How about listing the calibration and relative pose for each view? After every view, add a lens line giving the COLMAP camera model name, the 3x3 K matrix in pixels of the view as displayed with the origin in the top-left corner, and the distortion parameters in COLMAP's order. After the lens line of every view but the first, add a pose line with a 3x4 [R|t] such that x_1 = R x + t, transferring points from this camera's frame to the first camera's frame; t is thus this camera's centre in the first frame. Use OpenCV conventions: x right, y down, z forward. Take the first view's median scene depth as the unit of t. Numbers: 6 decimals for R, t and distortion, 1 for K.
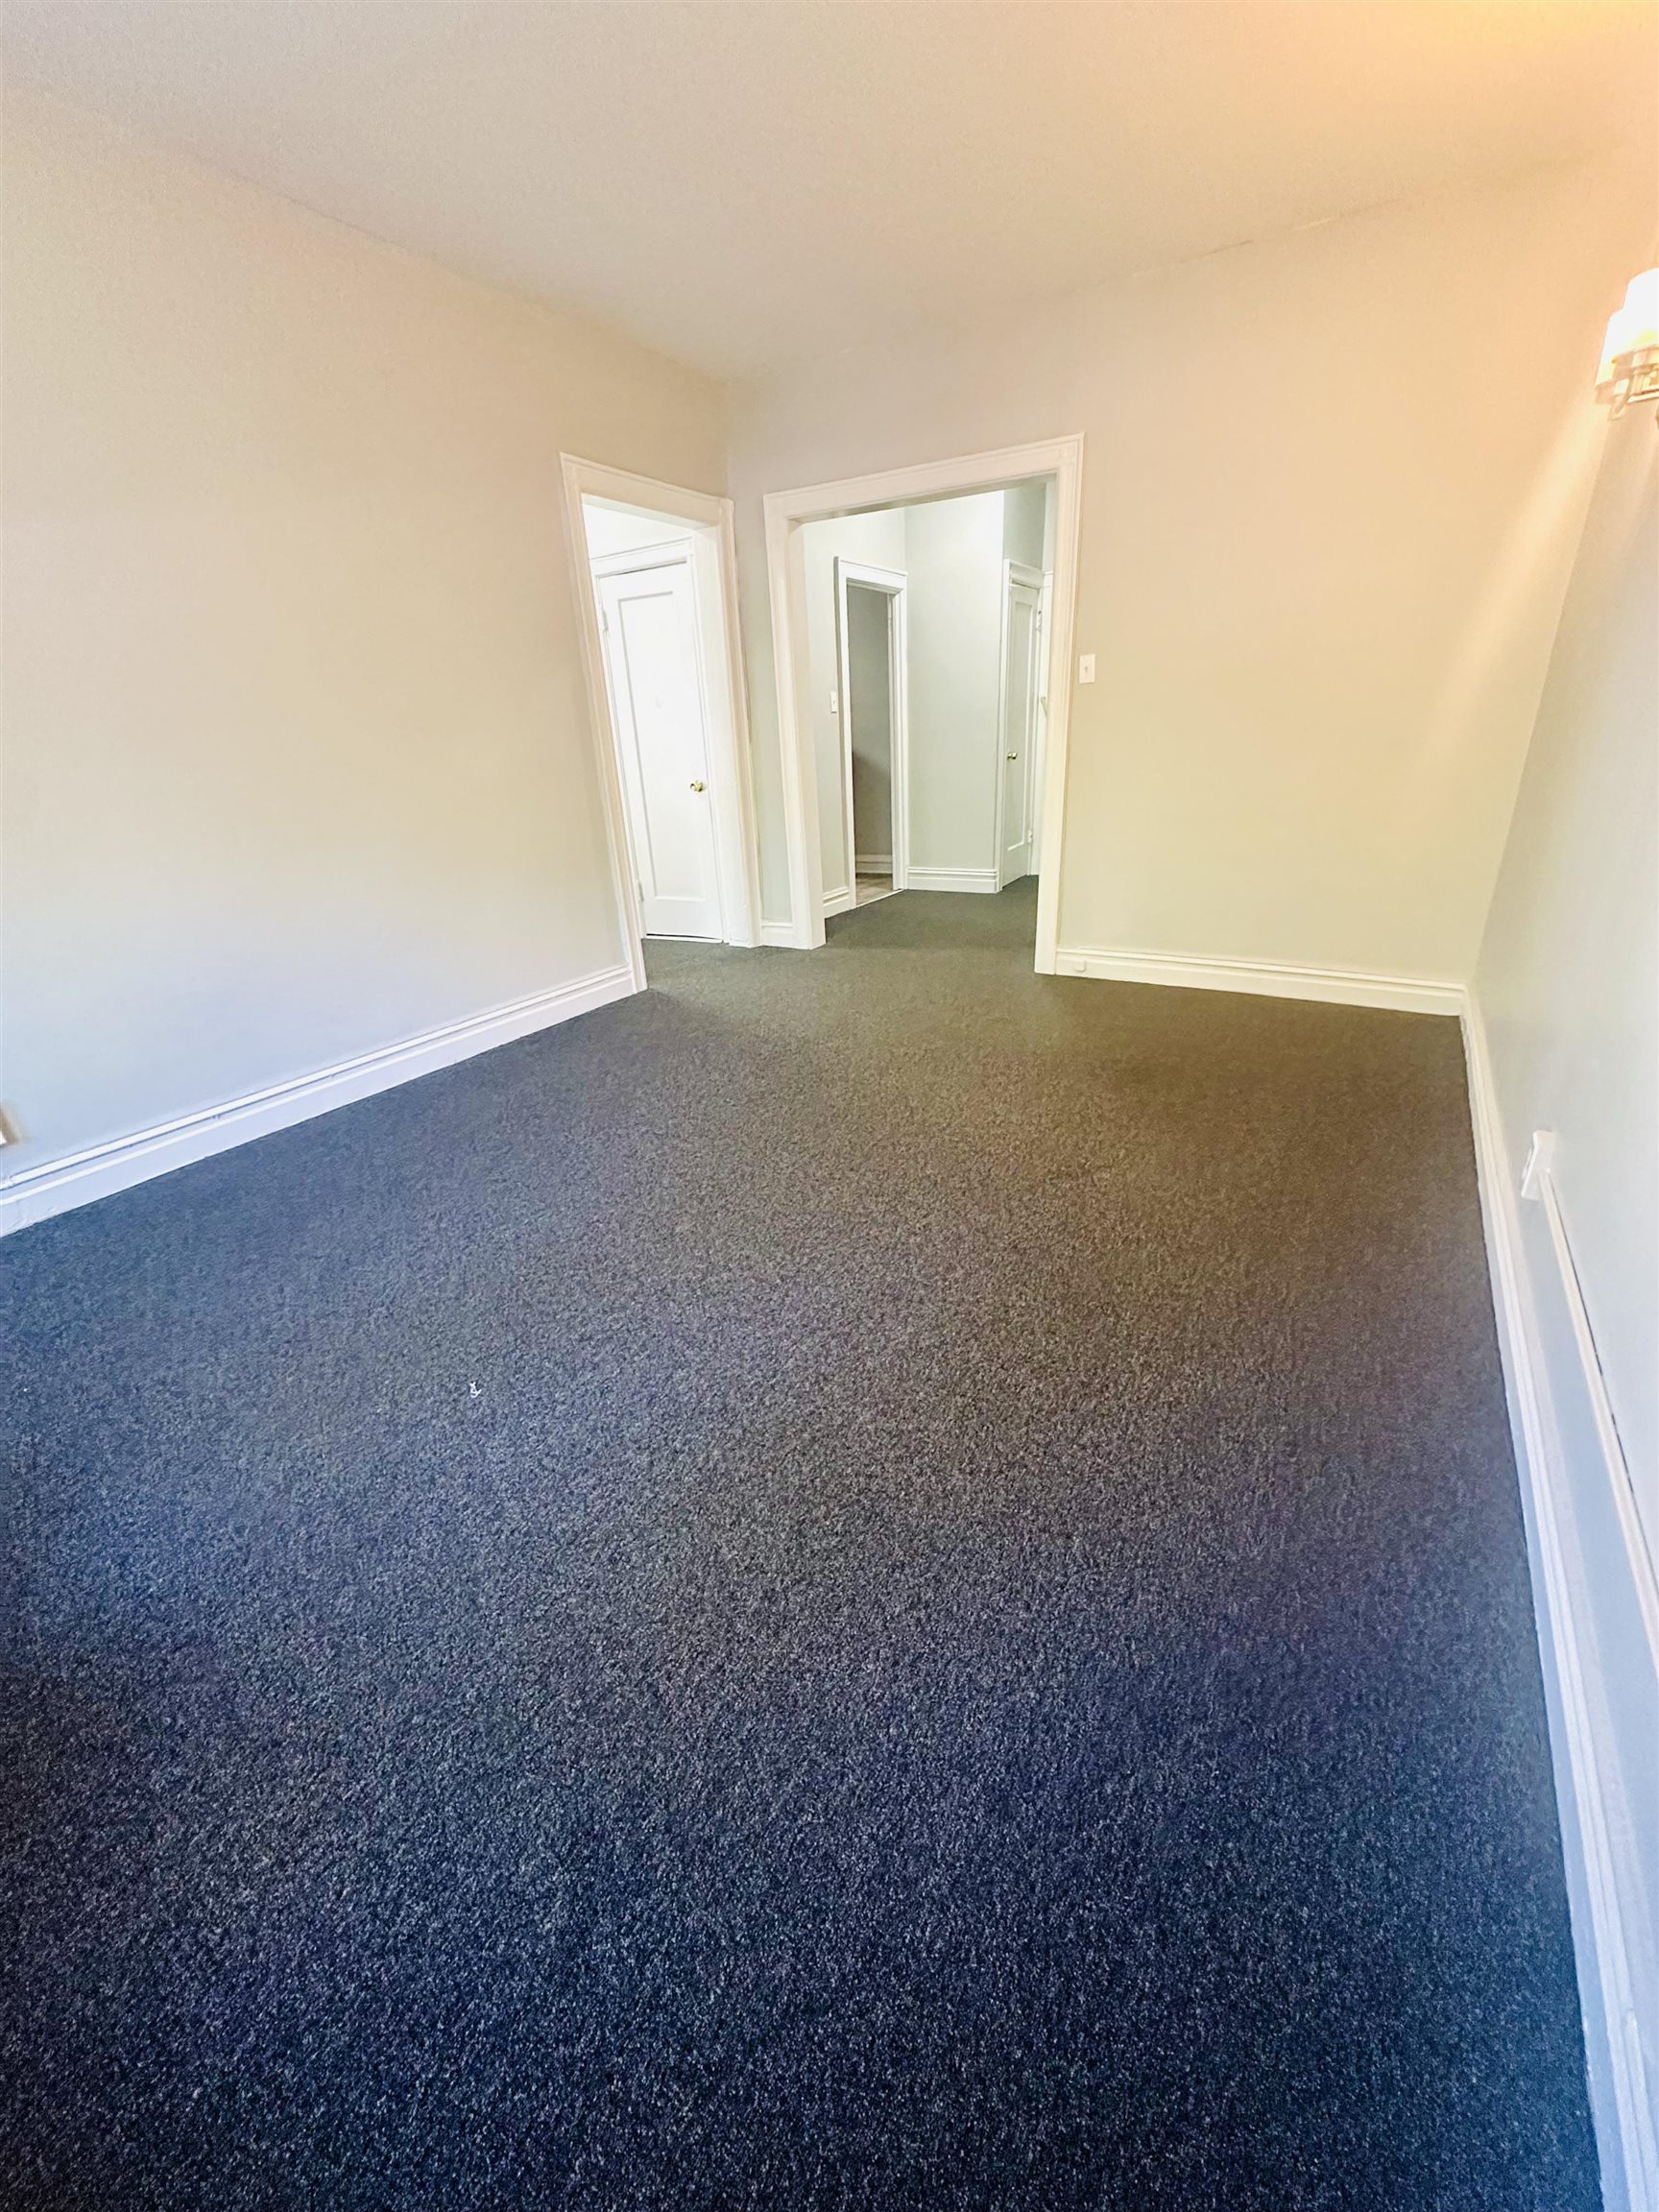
lens RADIAL K [[887.8, 0, 826.4], [0, 887.8, 1105.2], [0, 0, 1]] dist [-0.002223, 0.000067]
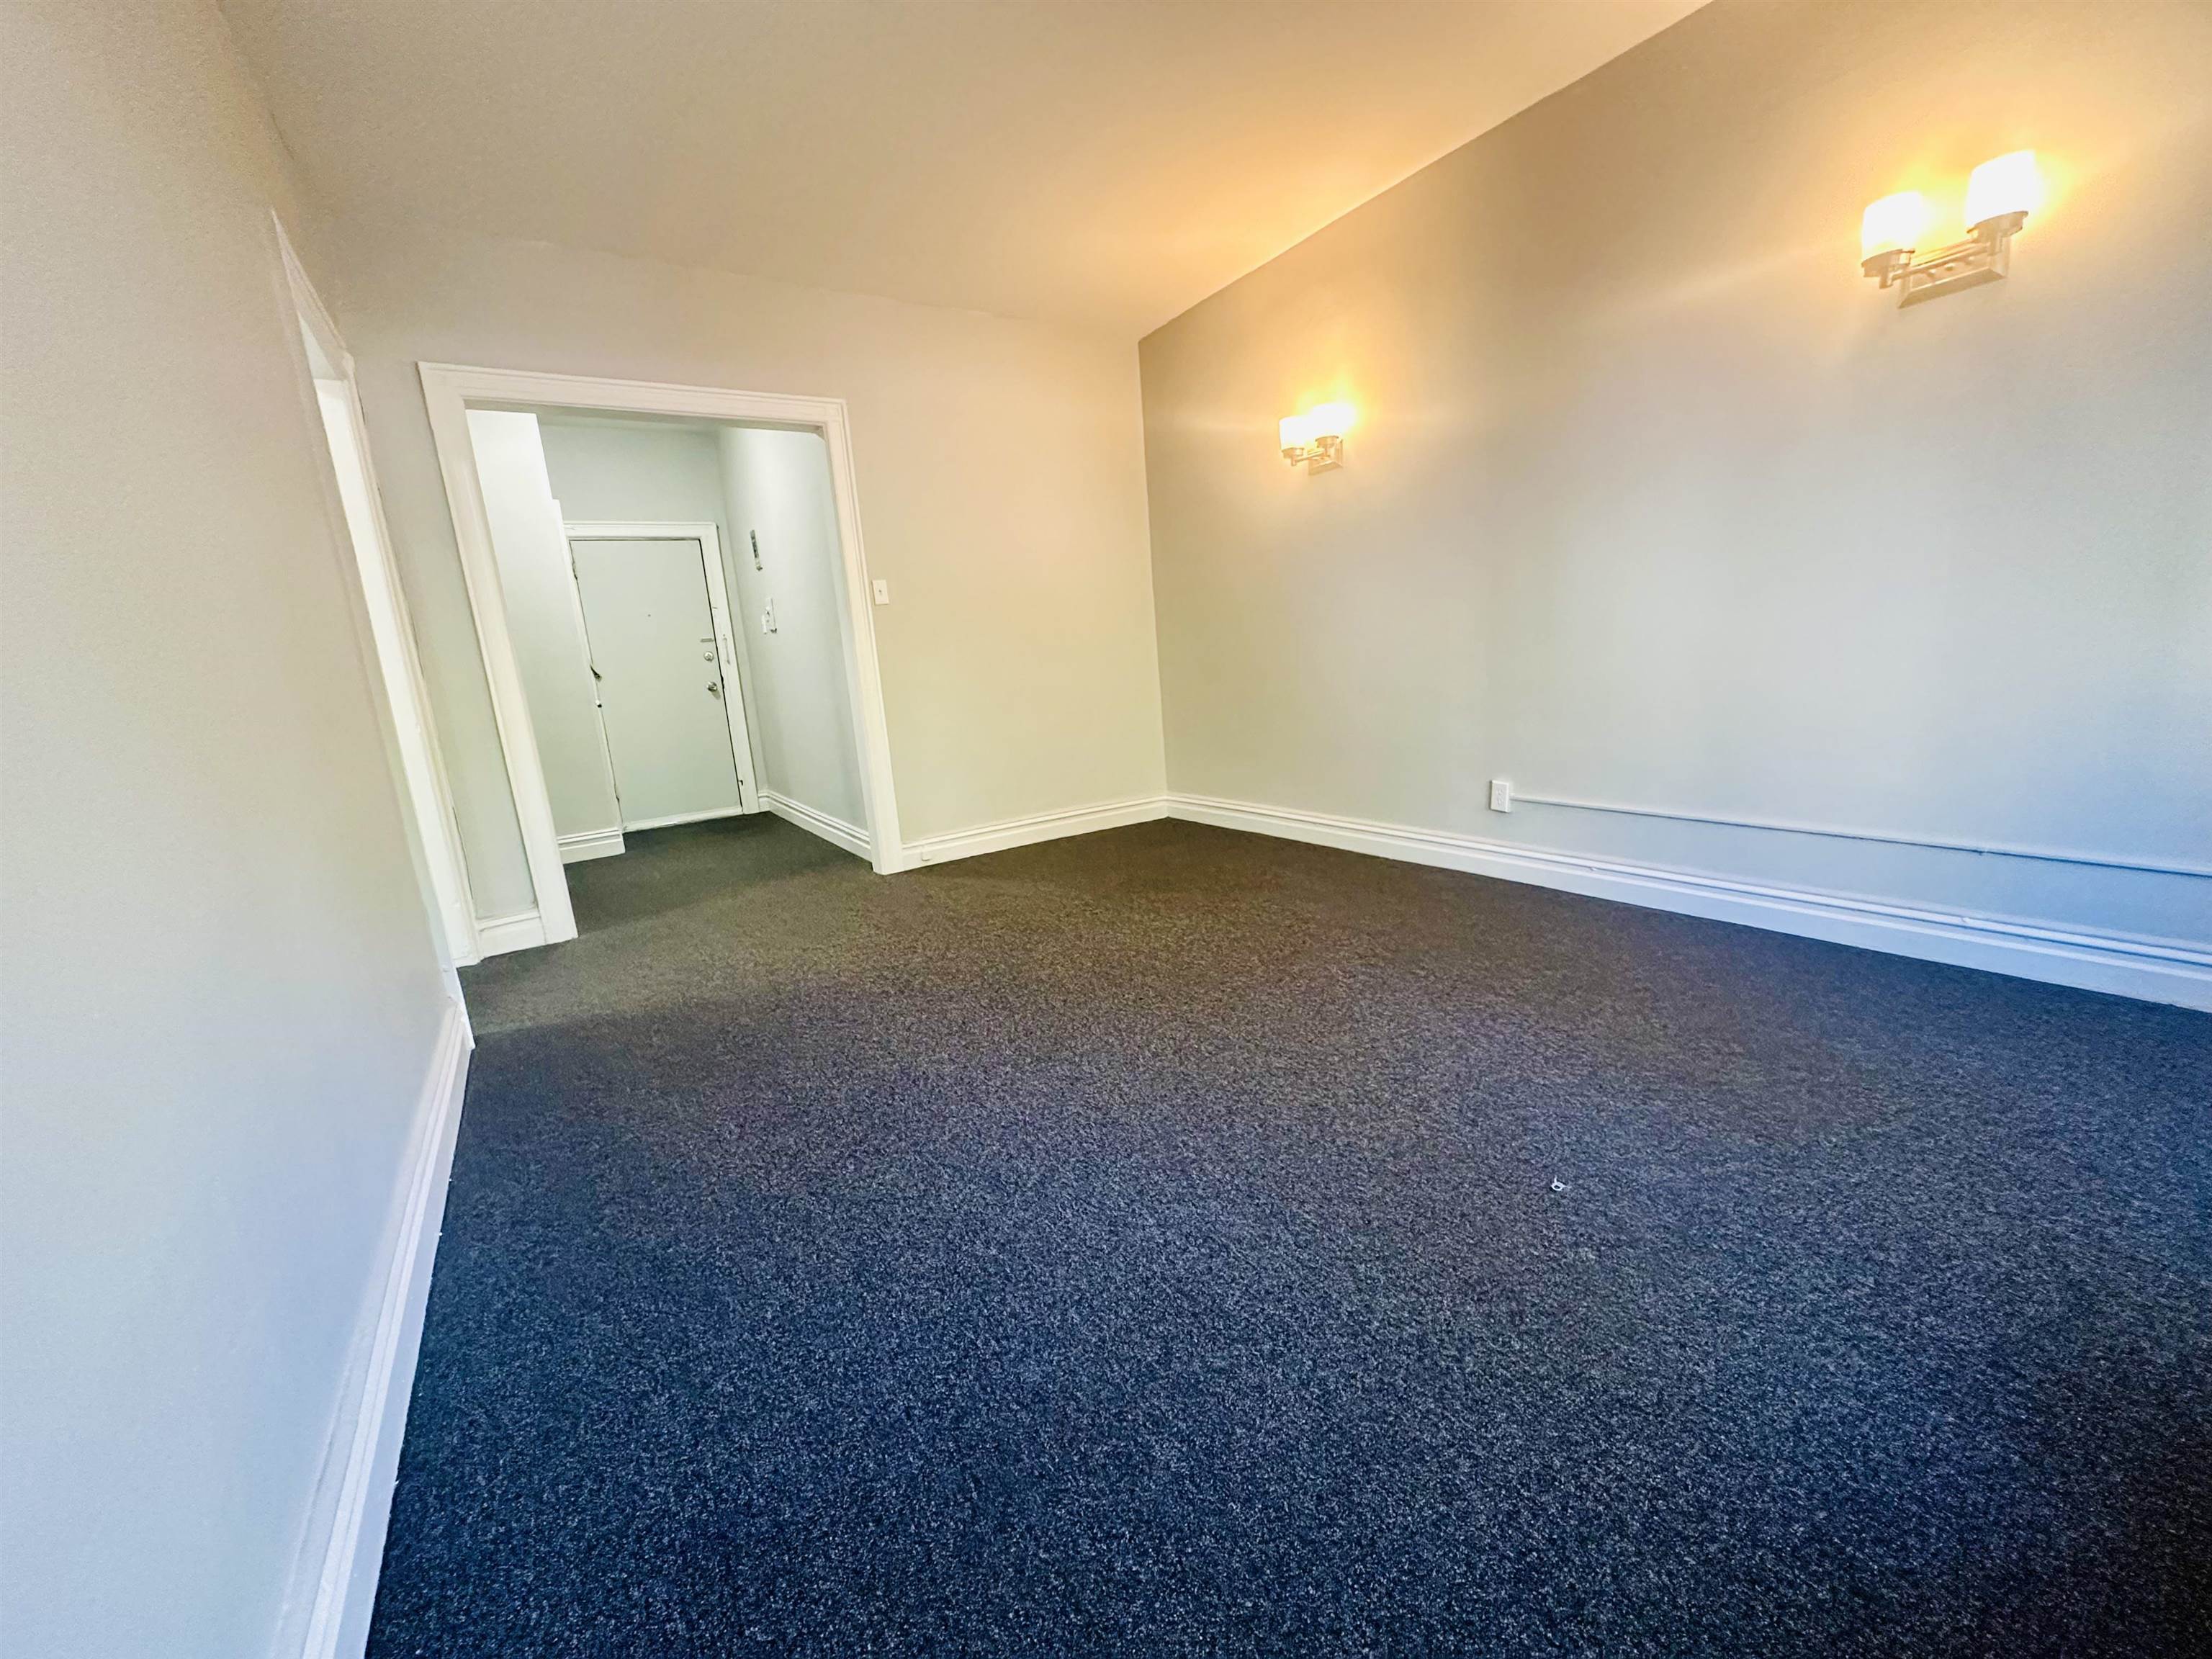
lens RADIAL K [[887.8, 0, 1112.1], [0, 887.8, 821.7], [0, 0, 1]] dist [-0.002223, 0.000067]
pose [[0.426392, -0.161368, 0.890028, -0.626941], [0.410790, 0.911183, -0.031596, -0.081024], [-0.805879, 0.379087, 0.454809, 0.385626]]
